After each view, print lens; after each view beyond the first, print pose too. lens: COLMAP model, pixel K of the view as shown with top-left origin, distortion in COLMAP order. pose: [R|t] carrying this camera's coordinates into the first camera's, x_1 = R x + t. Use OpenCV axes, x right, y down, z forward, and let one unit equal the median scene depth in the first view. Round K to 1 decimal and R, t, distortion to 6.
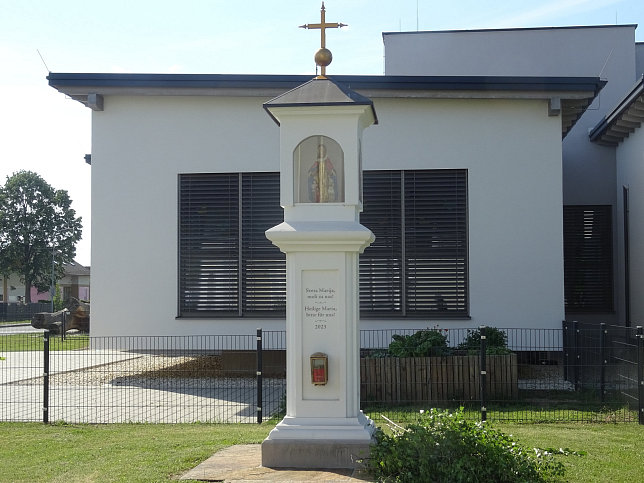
lens RADIAL K [[1068.1, 0, 322.0], [0, 1068.1, 241.5], [0, 0, 1]] dist [0.020733, 0.017881]
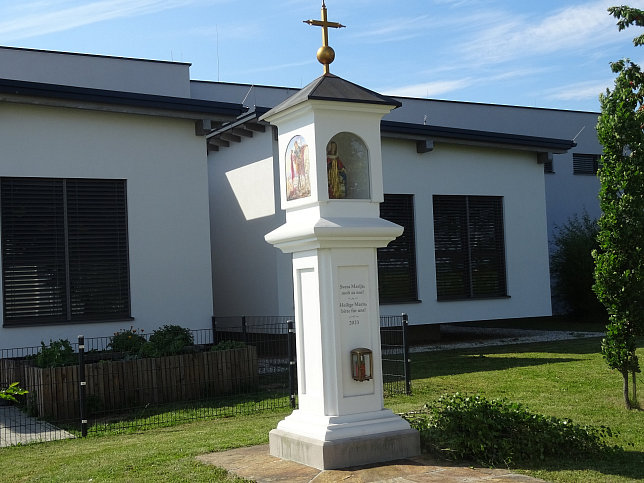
lens RADIAL K [[913.1, 0, 322.0], [0, 913.1, 241.5], [0, 0, 1]] dist [0.041711, 0.044366]
pose [[0.814853, -0.002468, 0.579663, -0.507010], [0.010241, 0.999896, -0.010138, 0.011623], [-0.579577, 0.014197, 0.814793, 0.306777]]
